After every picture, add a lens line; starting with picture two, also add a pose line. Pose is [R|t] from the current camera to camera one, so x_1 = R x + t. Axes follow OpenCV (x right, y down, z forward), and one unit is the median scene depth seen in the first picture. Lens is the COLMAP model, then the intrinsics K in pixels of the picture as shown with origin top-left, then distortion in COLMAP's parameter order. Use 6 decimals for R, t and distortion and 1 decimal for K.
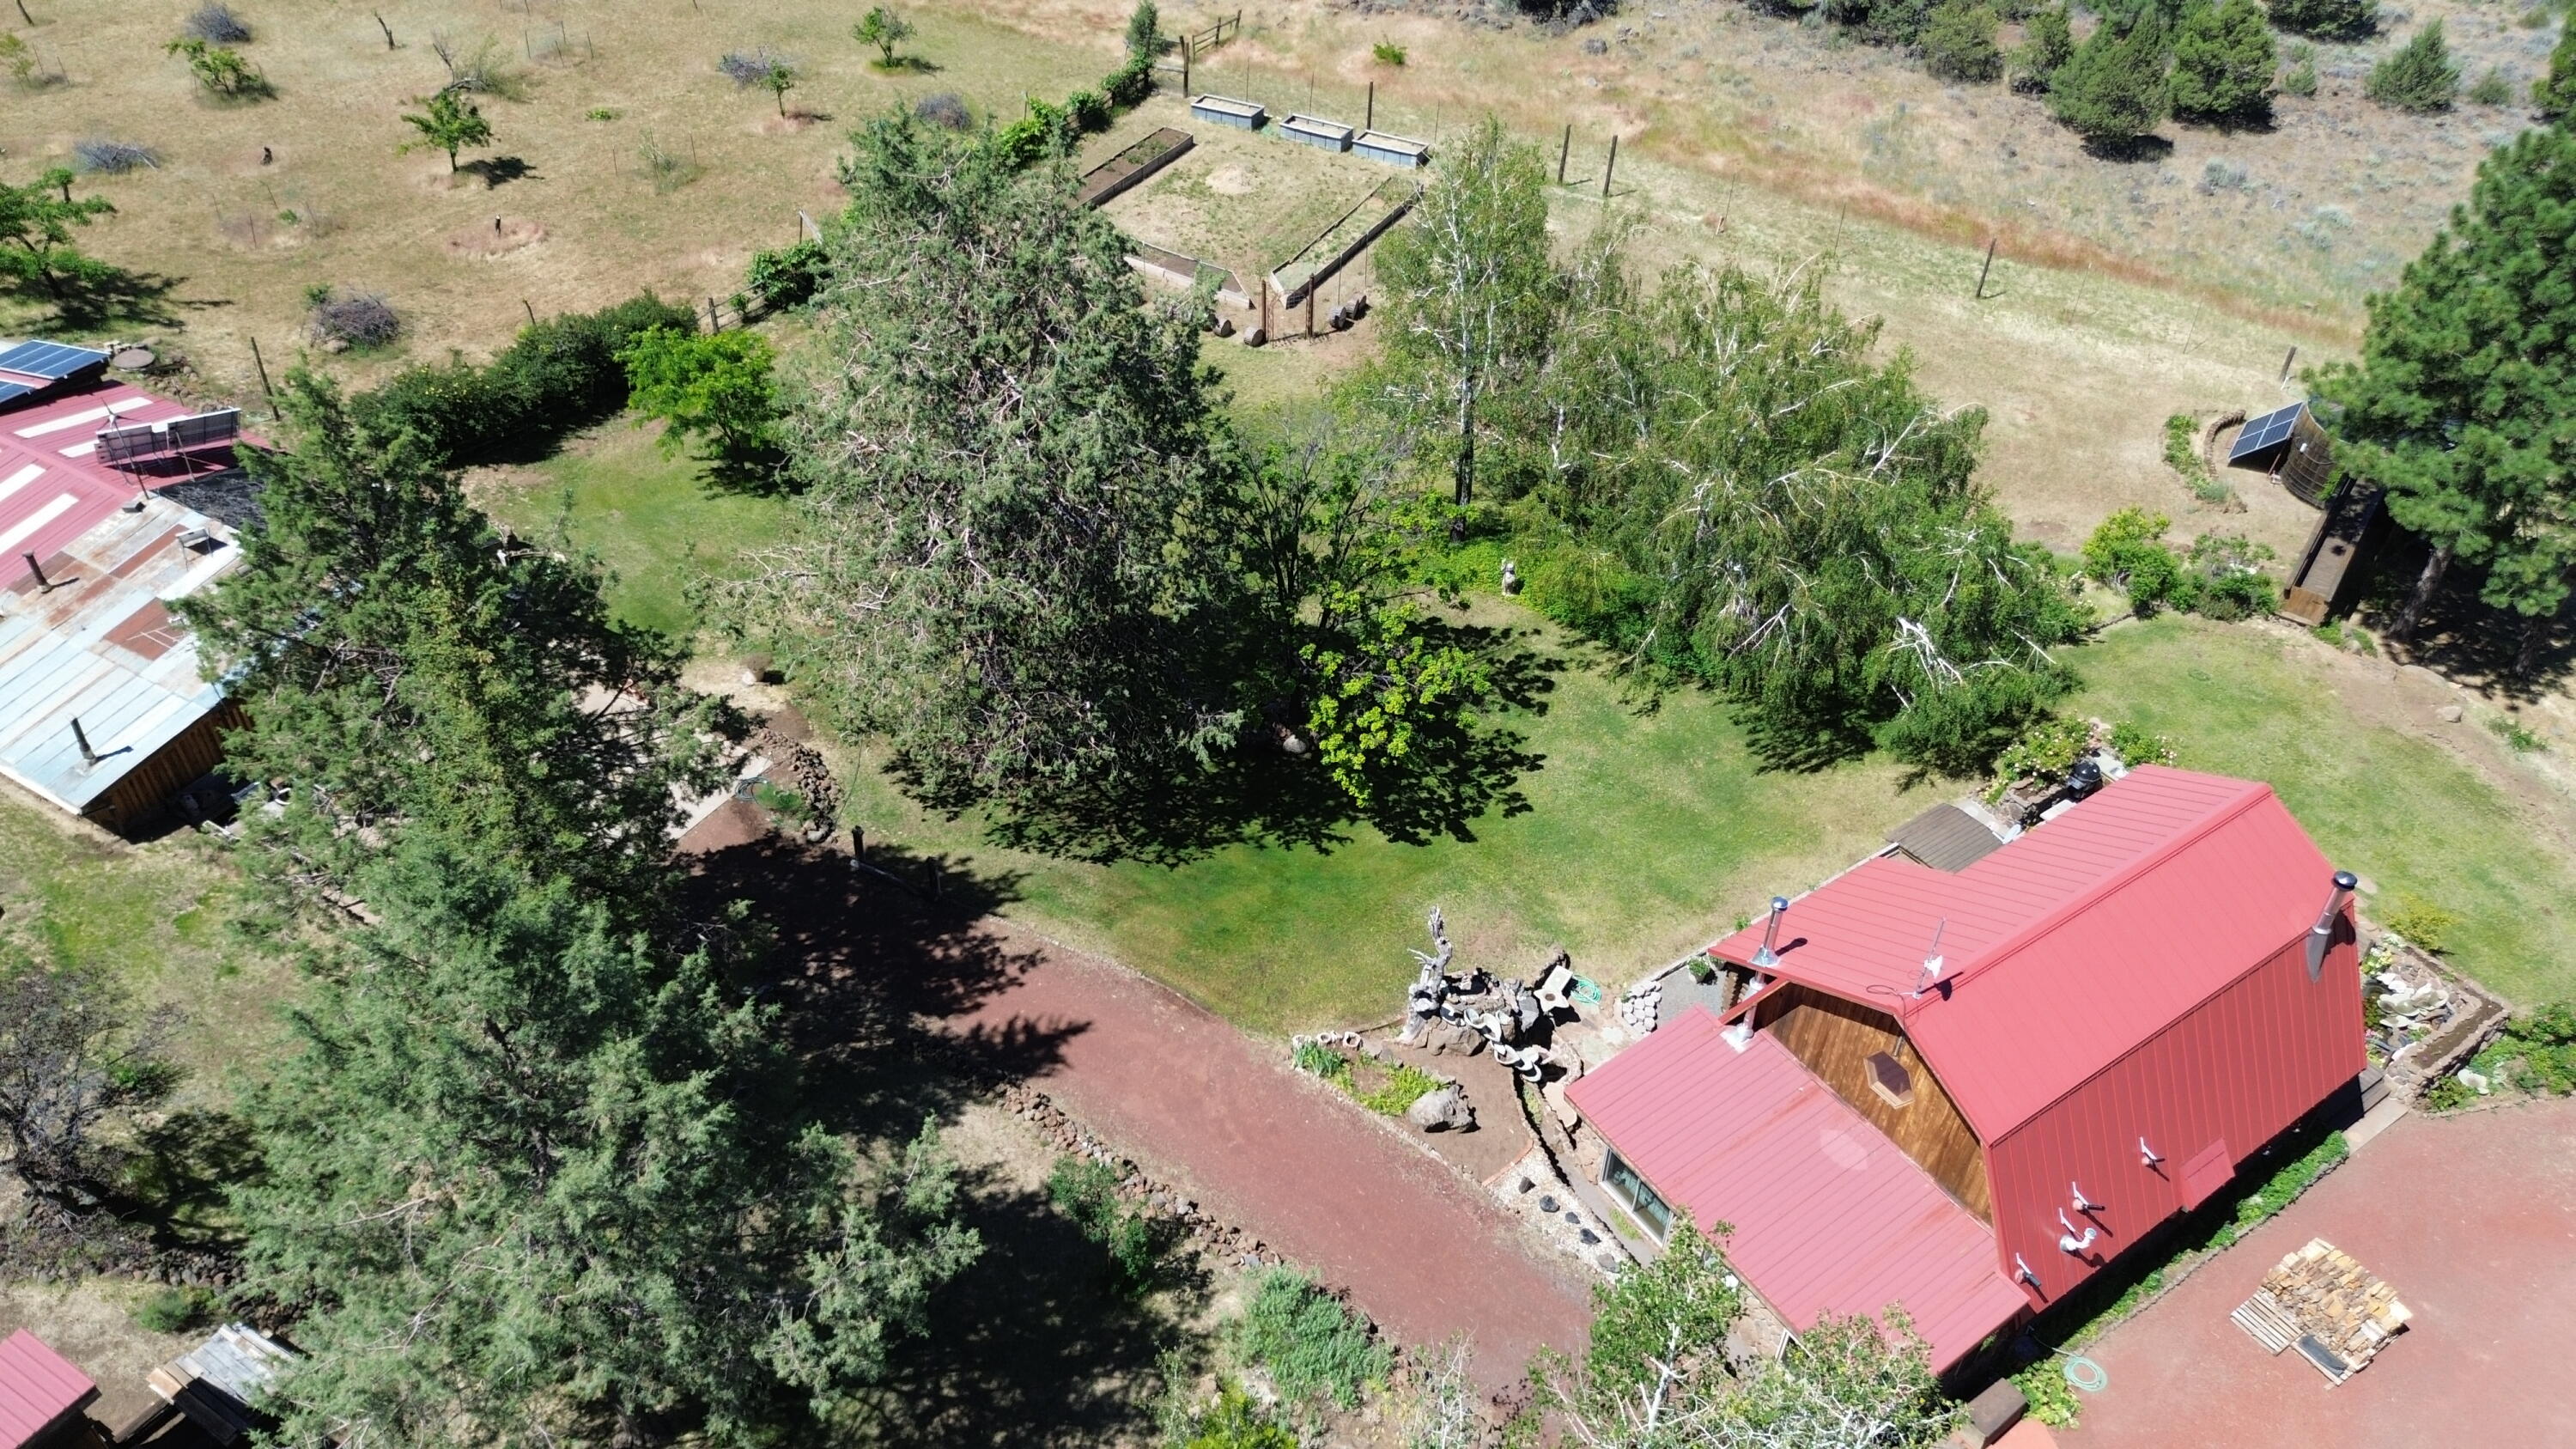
lens RADIAL K [[1843.5, 0, 1293.7], [0, 1843.5, 720.0], [0, 0, 1]] dist [0.063697, -0.068045]
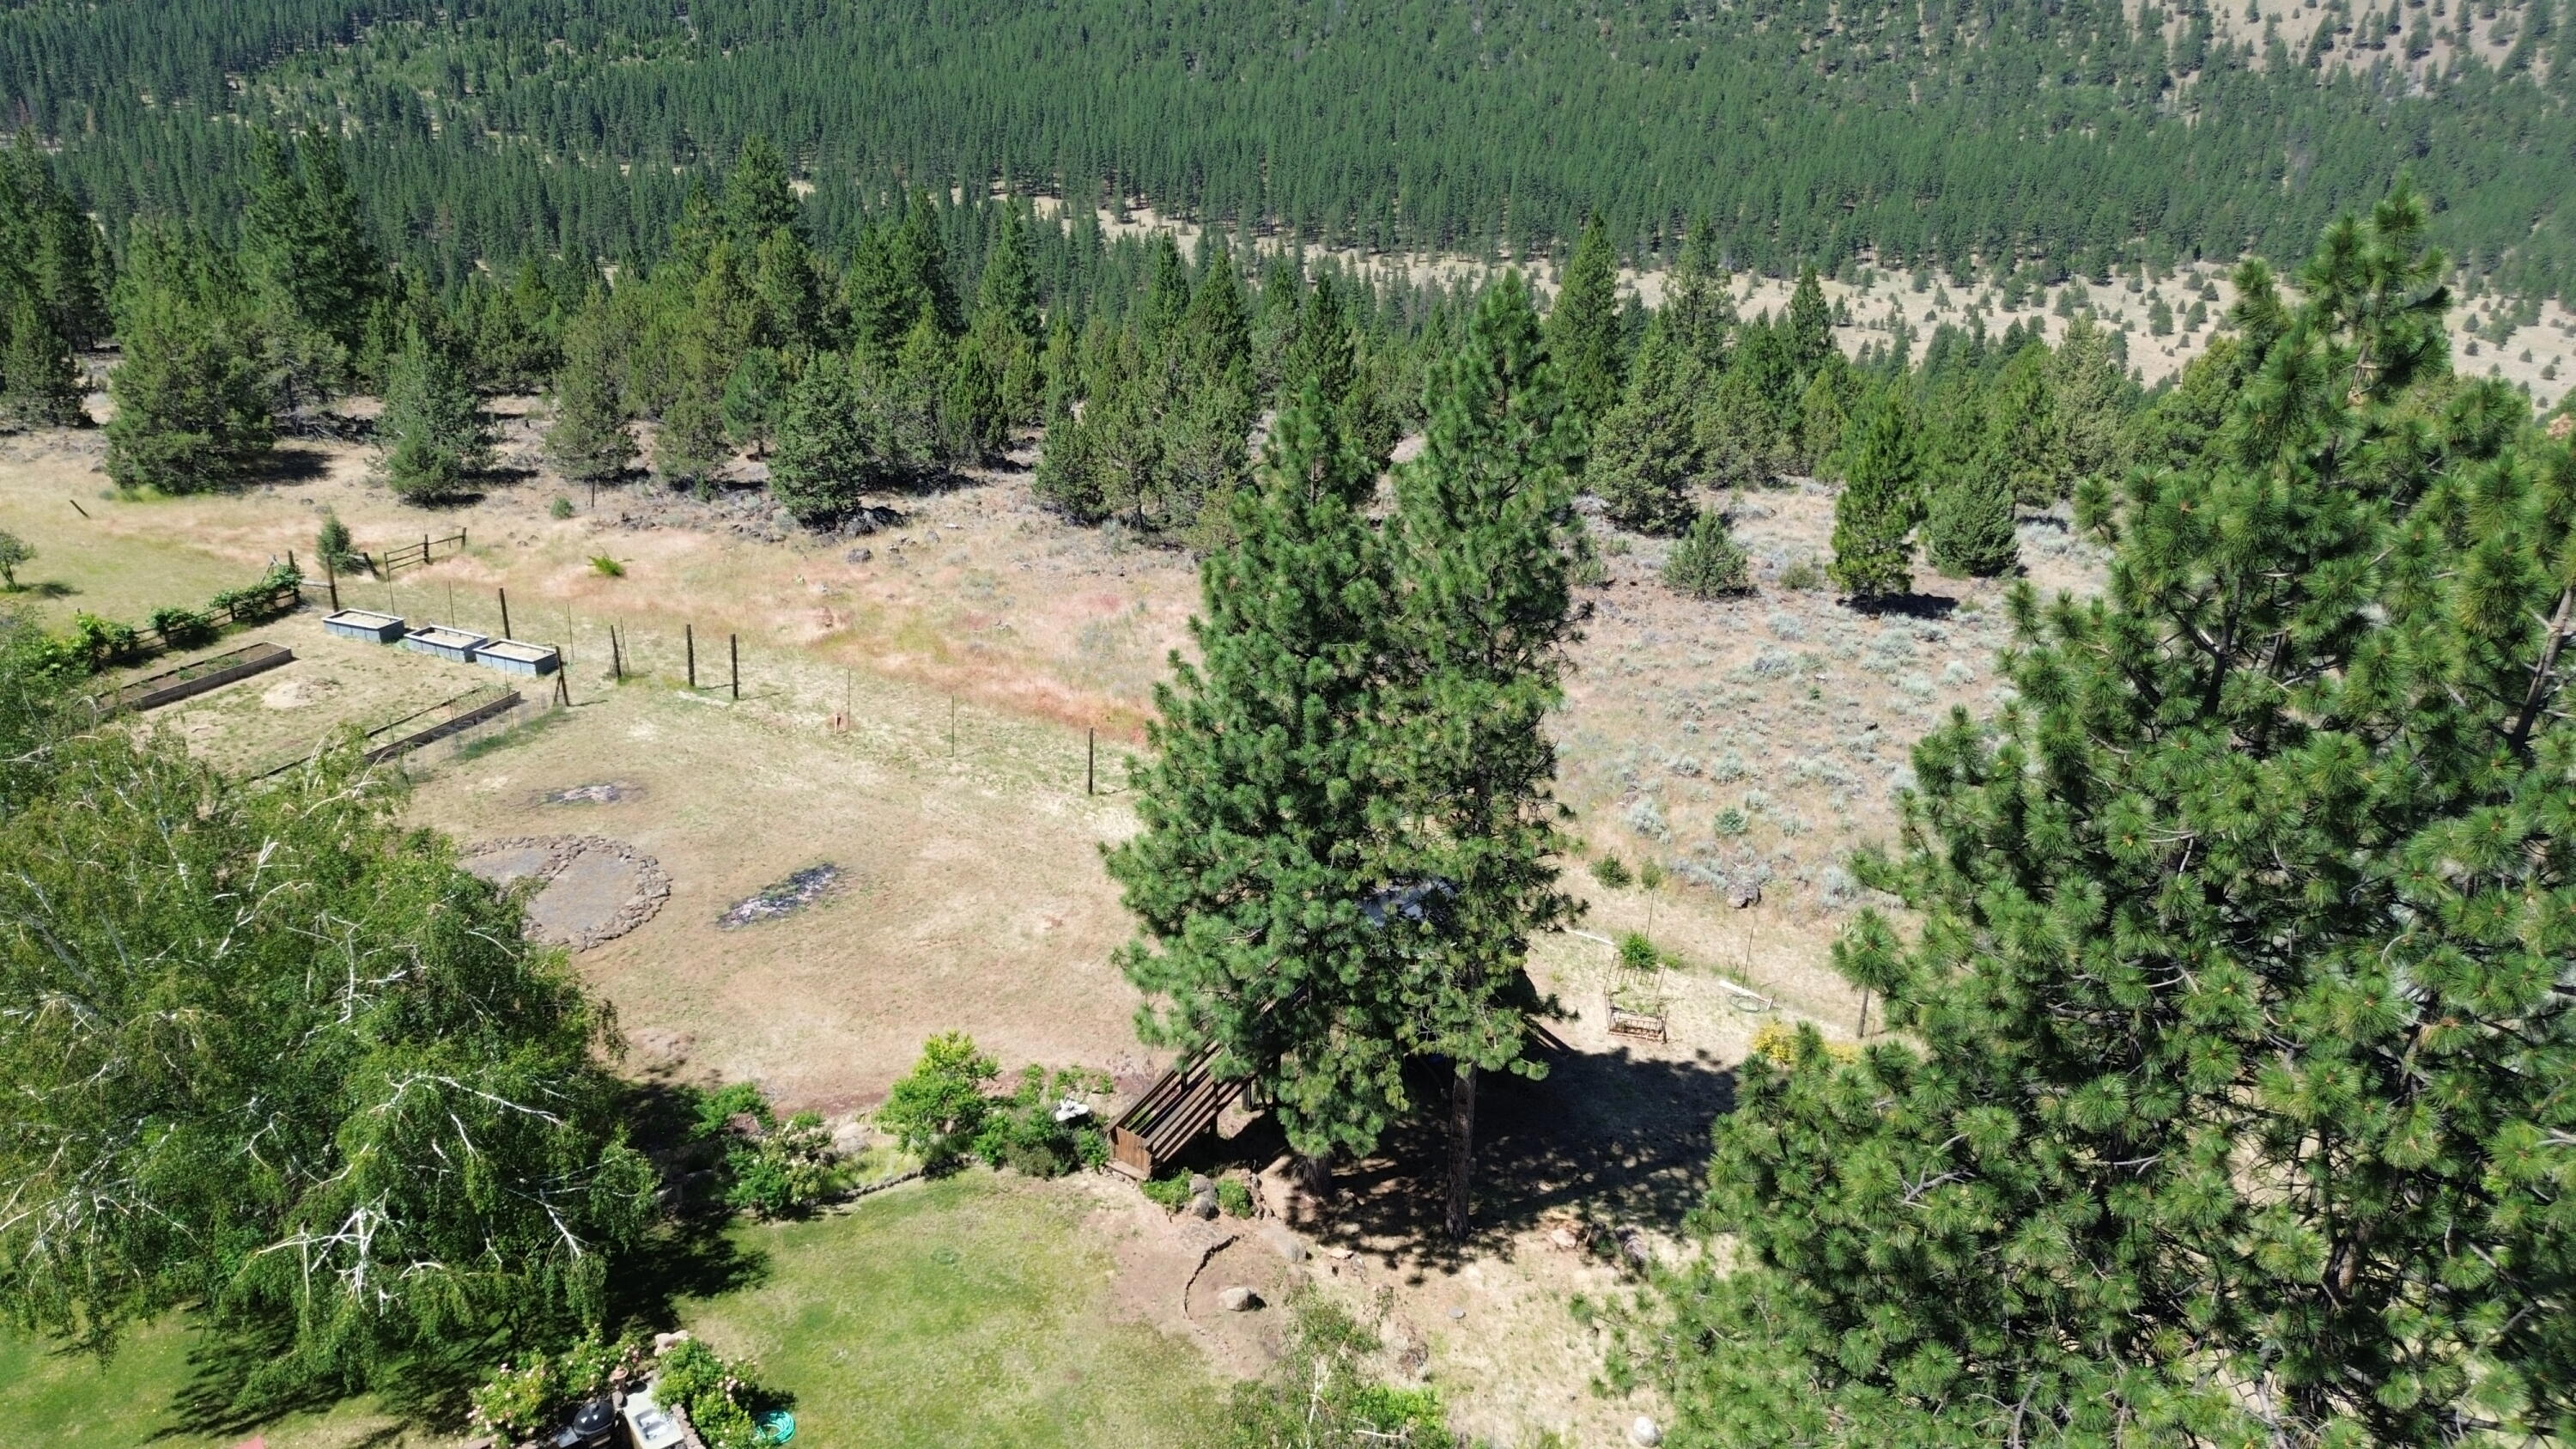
lens RADIAL K [[1843.5, 0, 1288.4], [0, 1843.5, 703.9], [0, 0, 1]] dist [0.063697, -0.068045]
pose [[0.999014, -0.031687, 0.031099, 0.569187], [0.039463, 0.954699, -0.294944, -0.009585], [-0.020345, 0.295880, 0.955008, 0.202126]]
